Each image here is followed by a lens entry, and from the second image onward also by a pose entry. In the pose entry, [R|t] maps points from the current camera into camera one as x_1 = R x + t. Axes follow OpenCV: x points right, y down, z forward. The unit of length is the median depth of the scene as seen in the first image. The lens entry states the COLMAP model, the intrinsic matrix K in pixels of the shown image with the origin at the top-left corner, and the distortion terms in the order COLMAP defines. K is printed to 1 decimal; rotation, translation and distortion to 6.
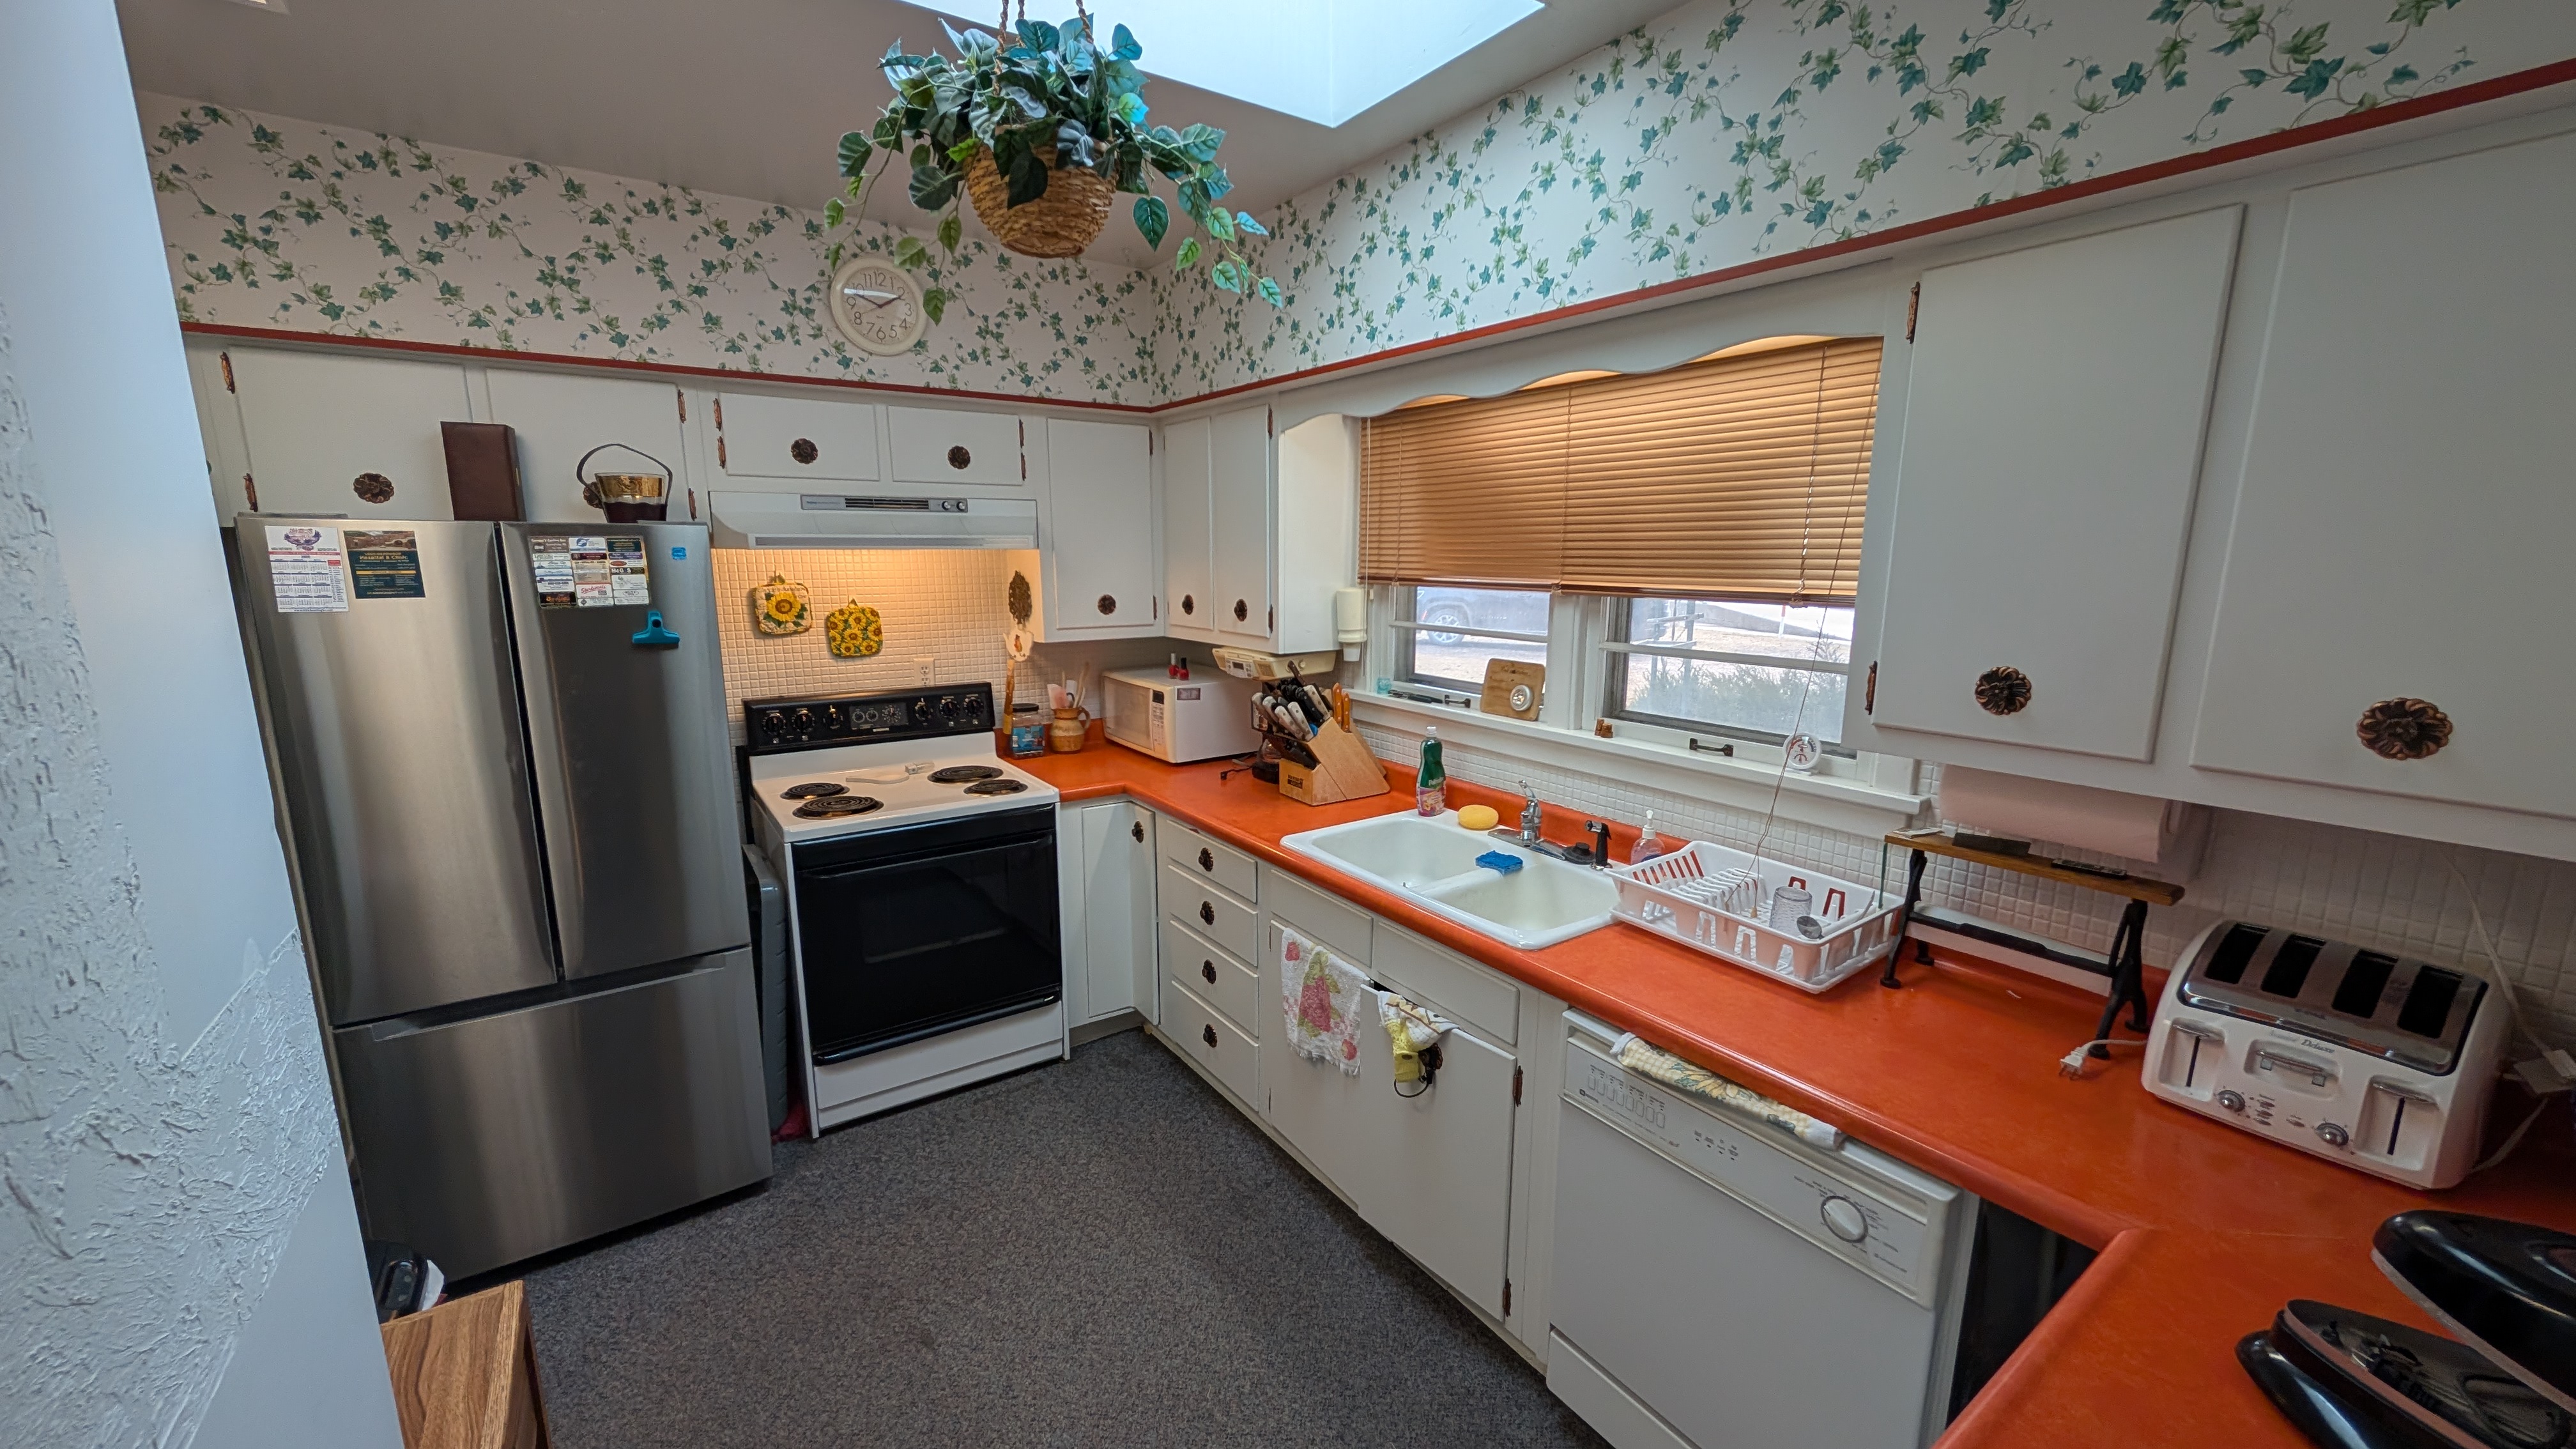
lens RADIAL K [[977.8, 0, 1283.3], [0, 977.8, 739.0], [0, 0, 1]] dist [0.004960, 0.000266]
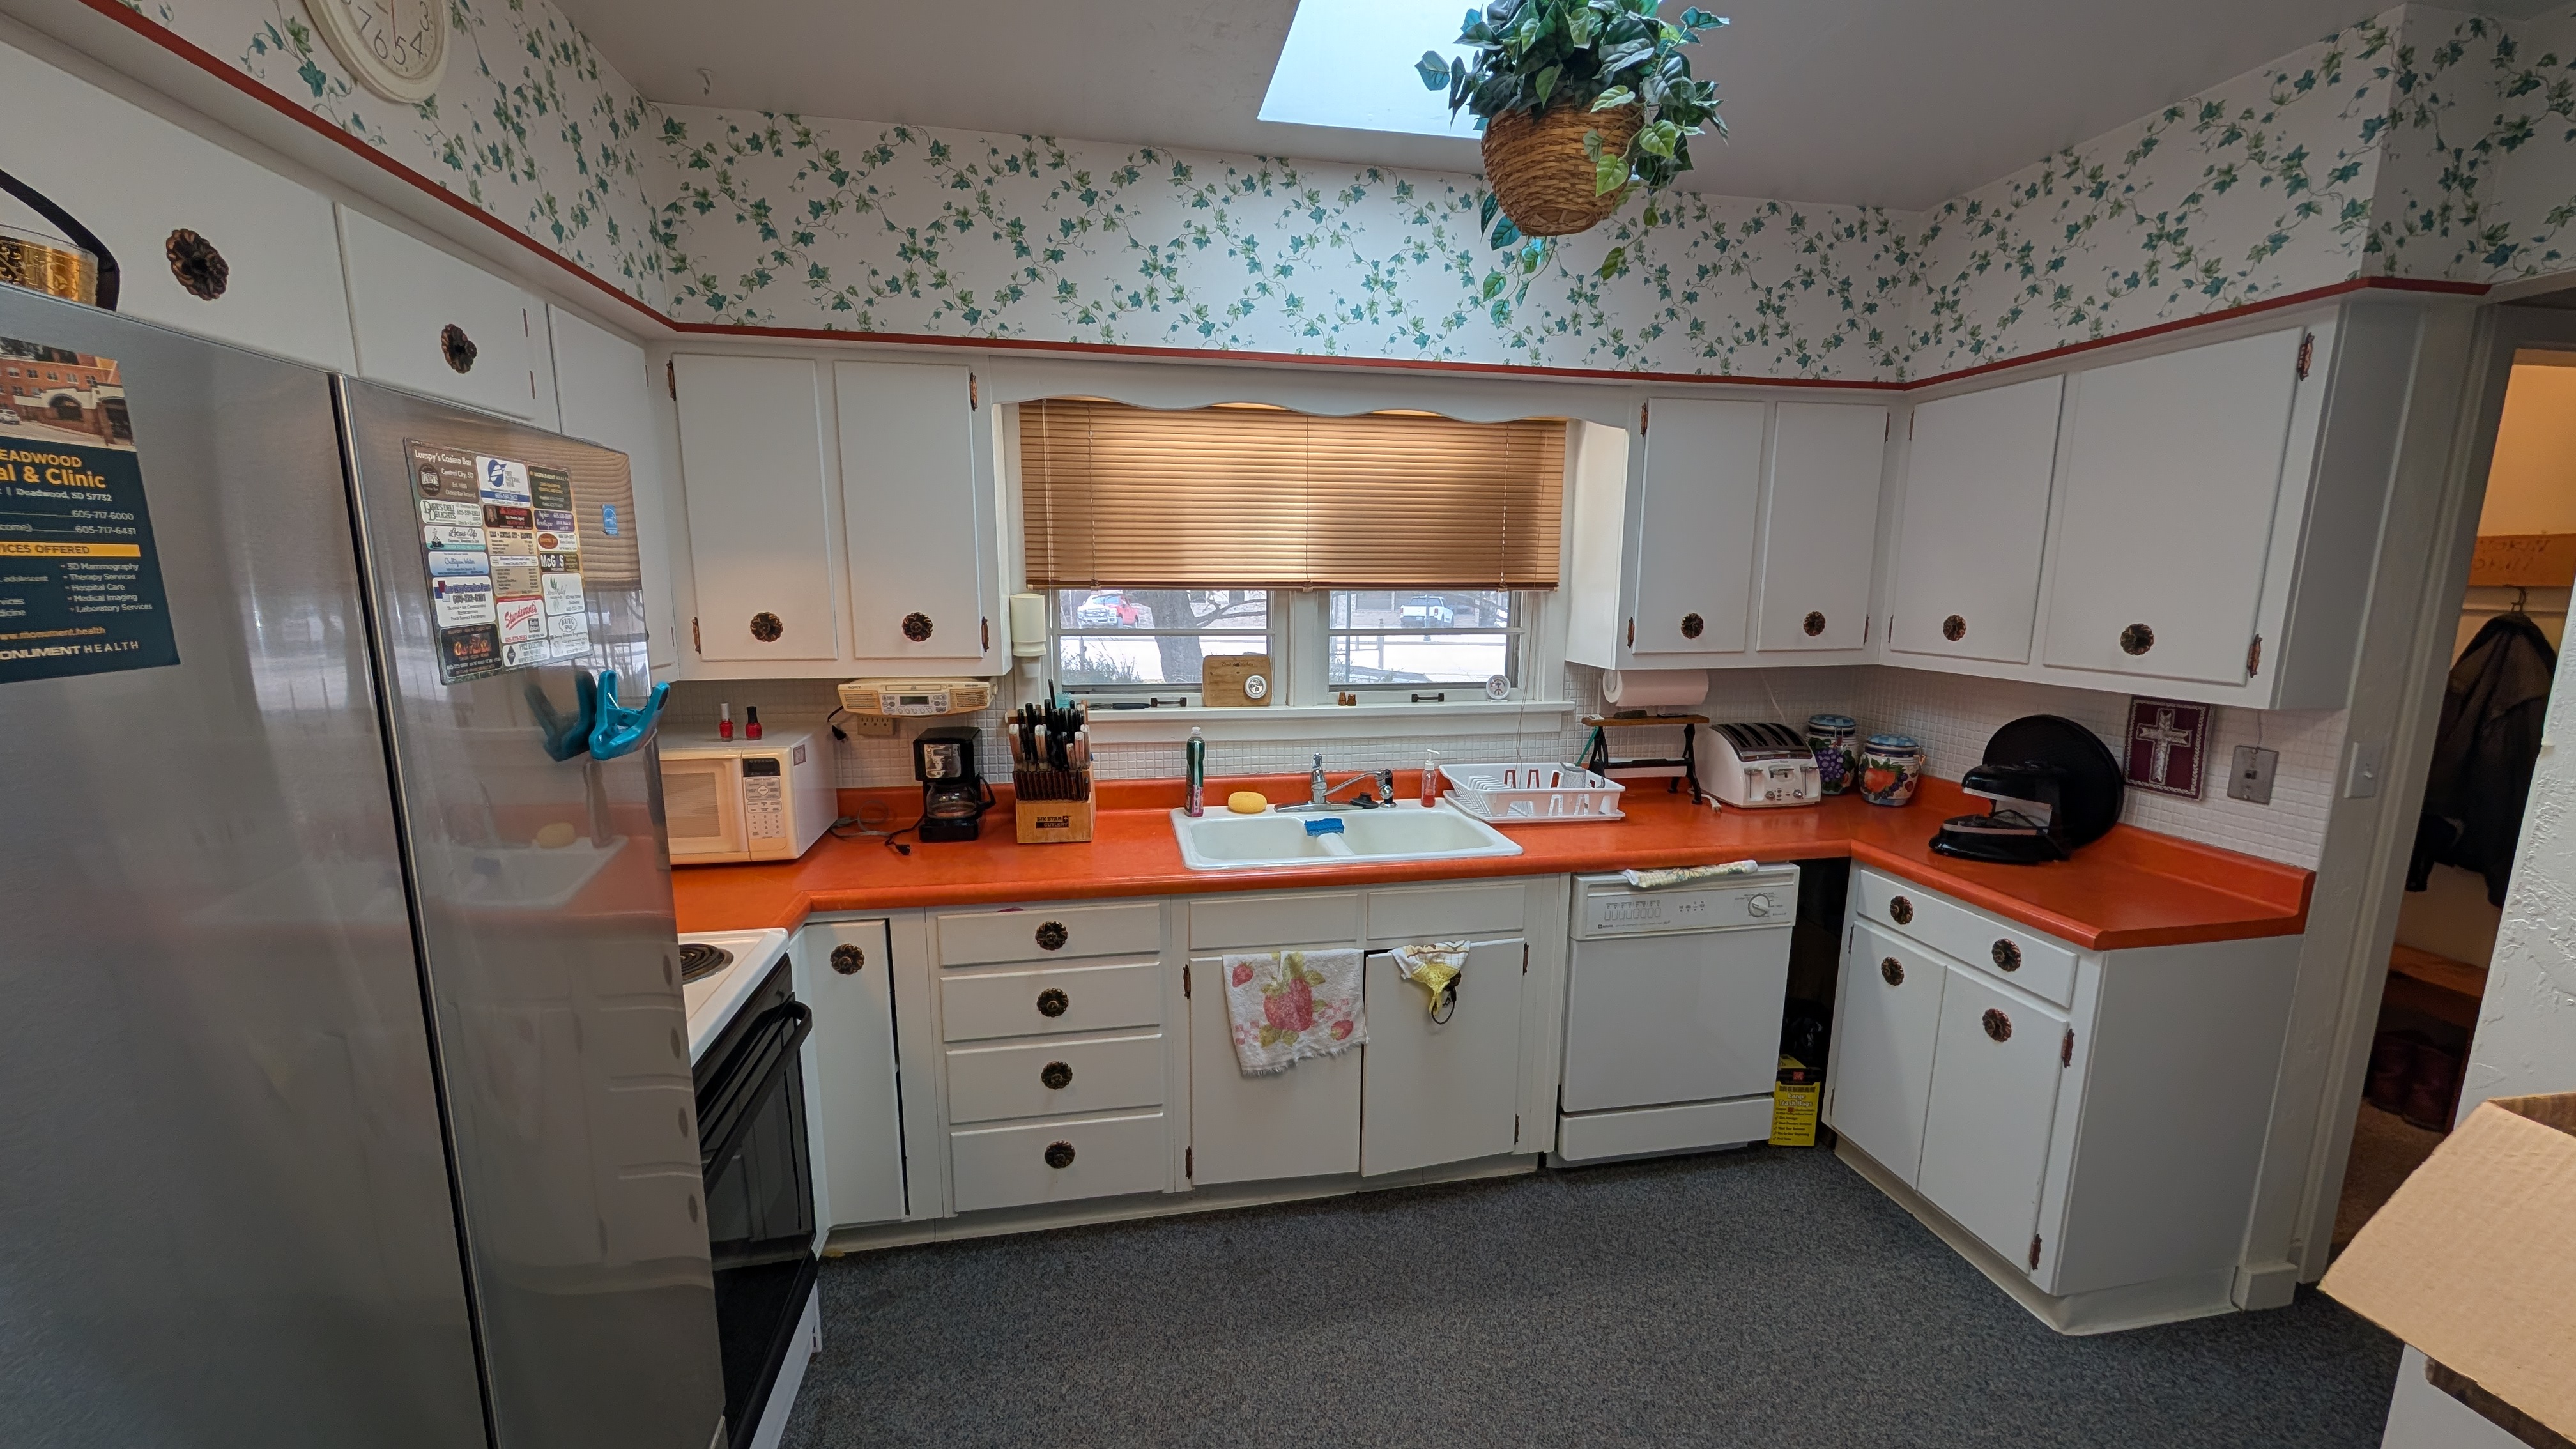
lens RADIAL K [[977.8, 0, 1274.2], [0, 977.8, 740.7], [0, 0, 1]] dist [0.004960, 0.000266]
pose [[0.403960, -0.155182, 0.901518, -0.892820], [0.172060, 0.980806, 0.091732, -0.094896], [-0.898450, 0.118059, 0.422907, 0.618583]]
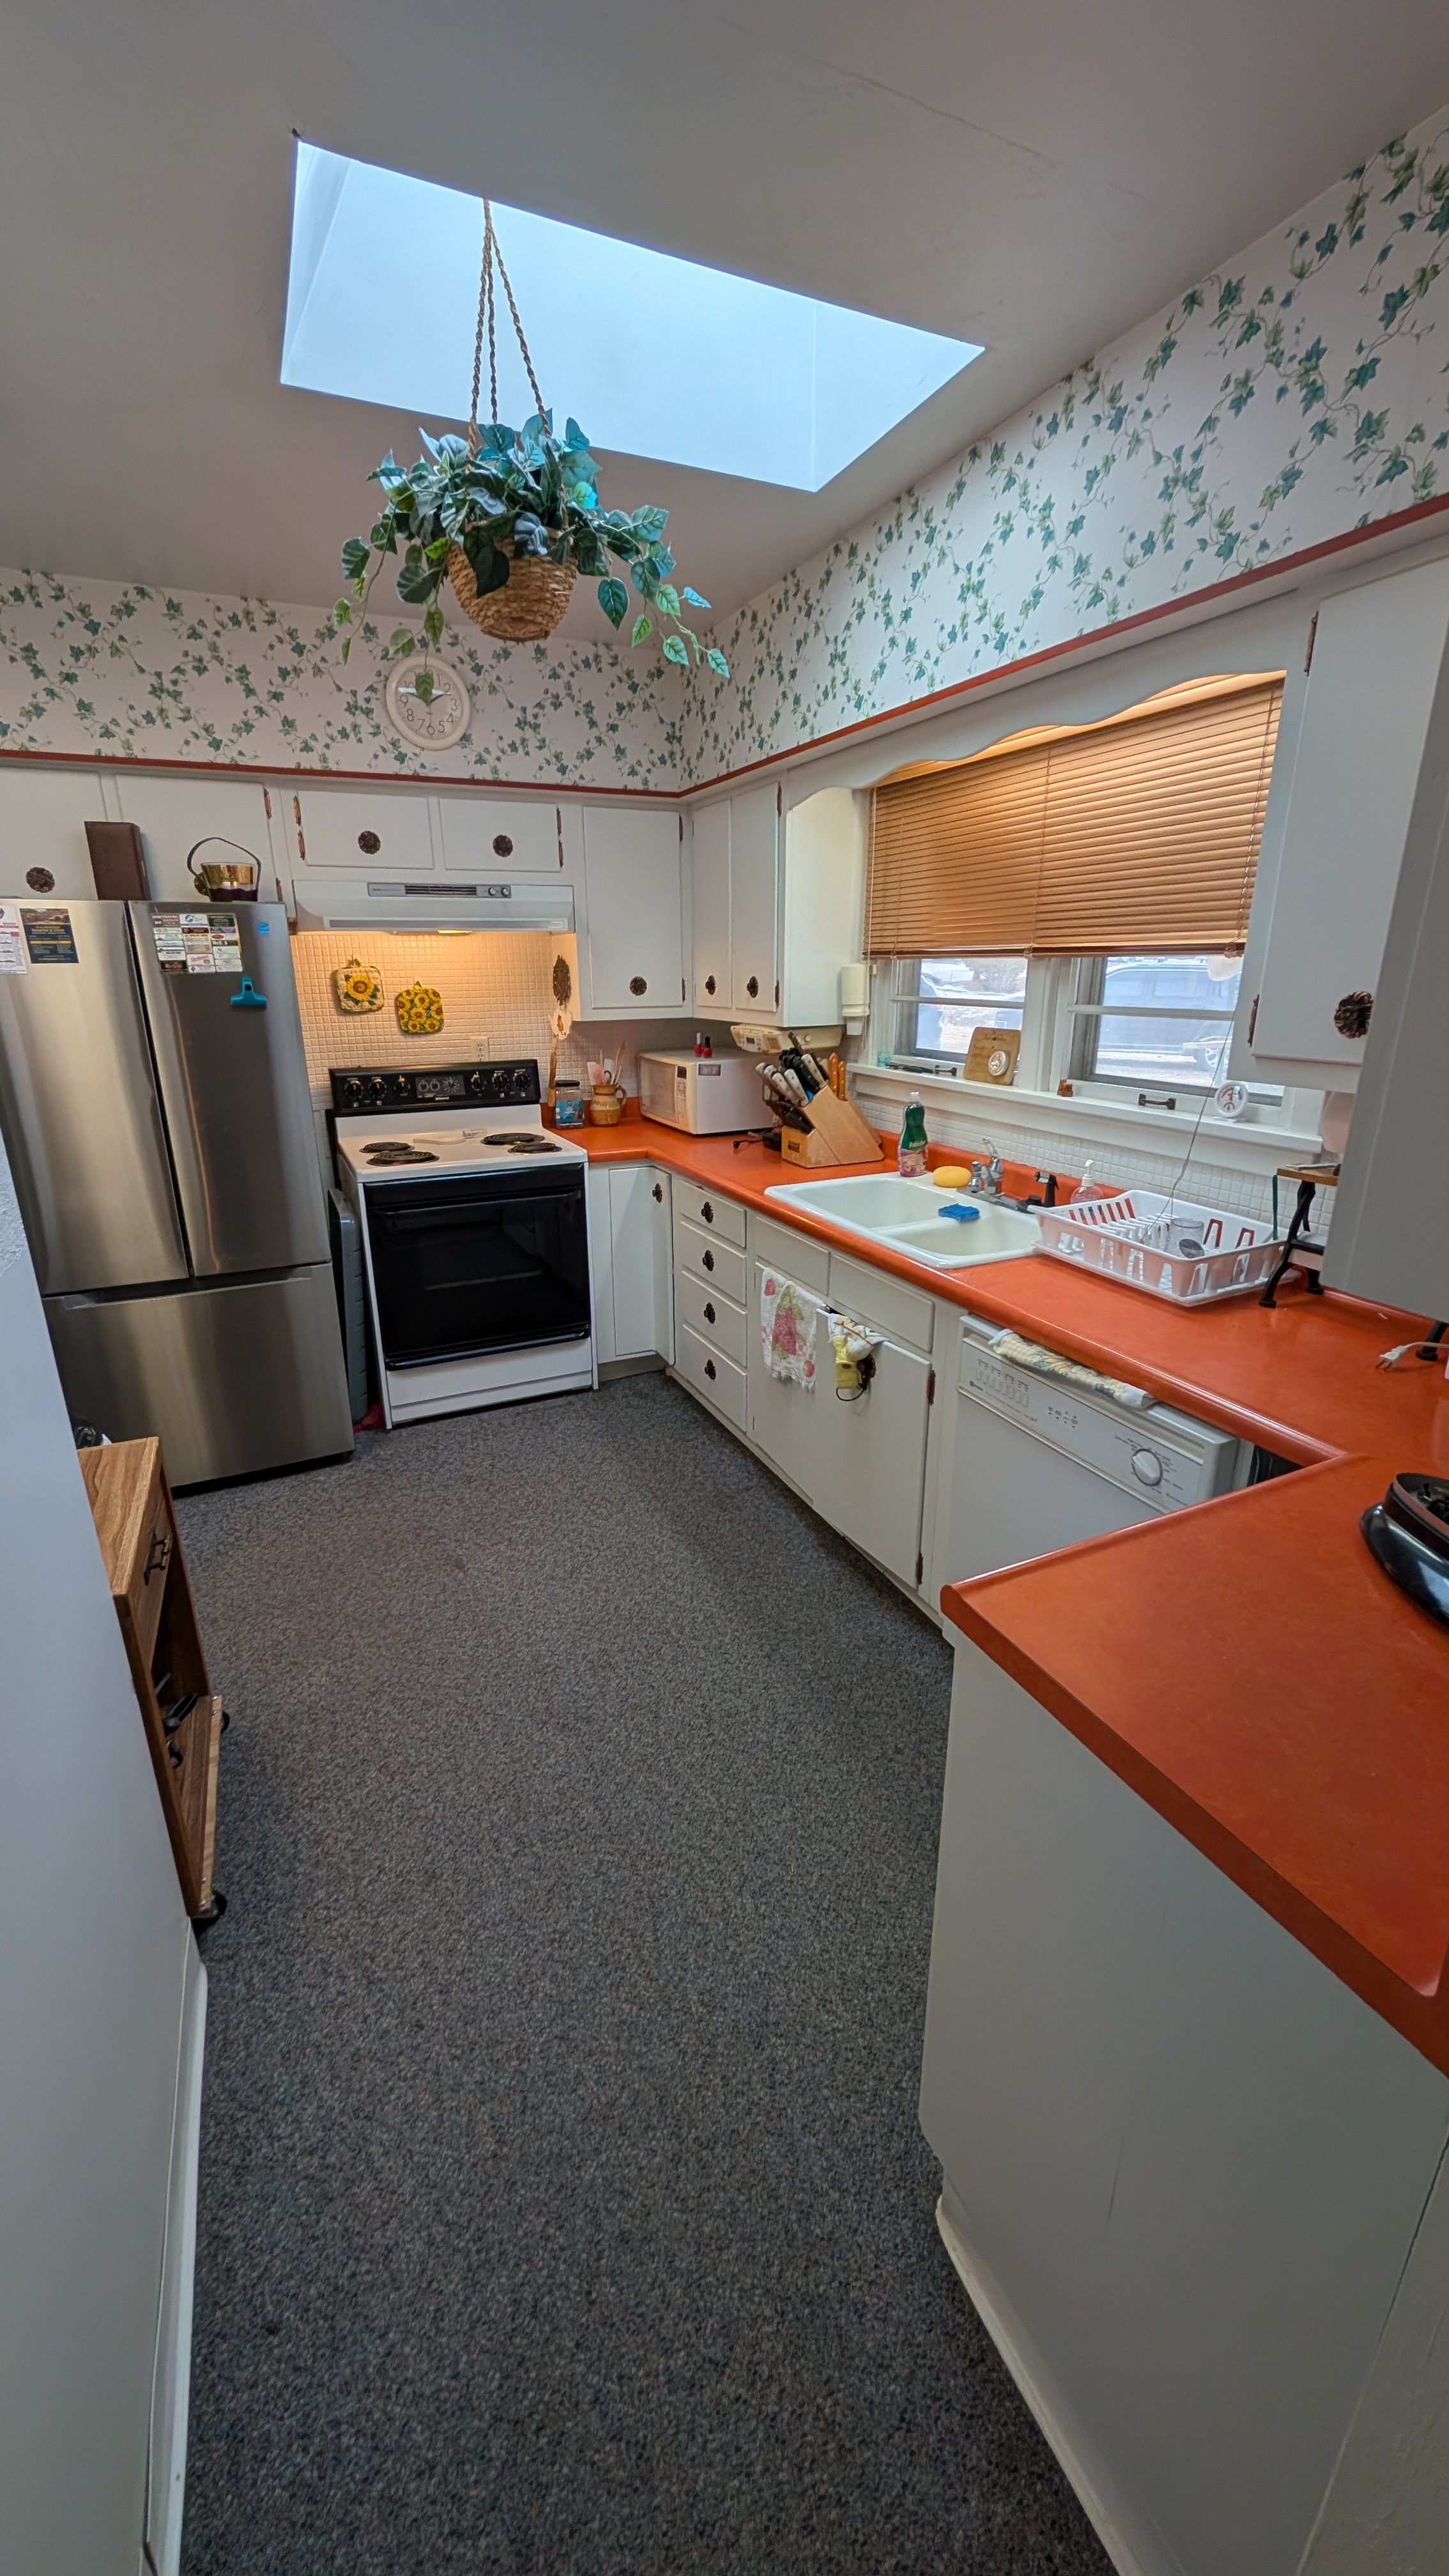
lens RADIAL K [[977.8, 0, 710.9], [0, 977.8, 1283.2], [0, 0, 1]] dist [0.004960, 0.000266]
pose [[0.984988, 0.043991, -0.166922, 0.147640], [-0.023246, 0.991977, 0.124260, 0.082192], [0.171049, -0.118514, 0.978109, -0.137217]]
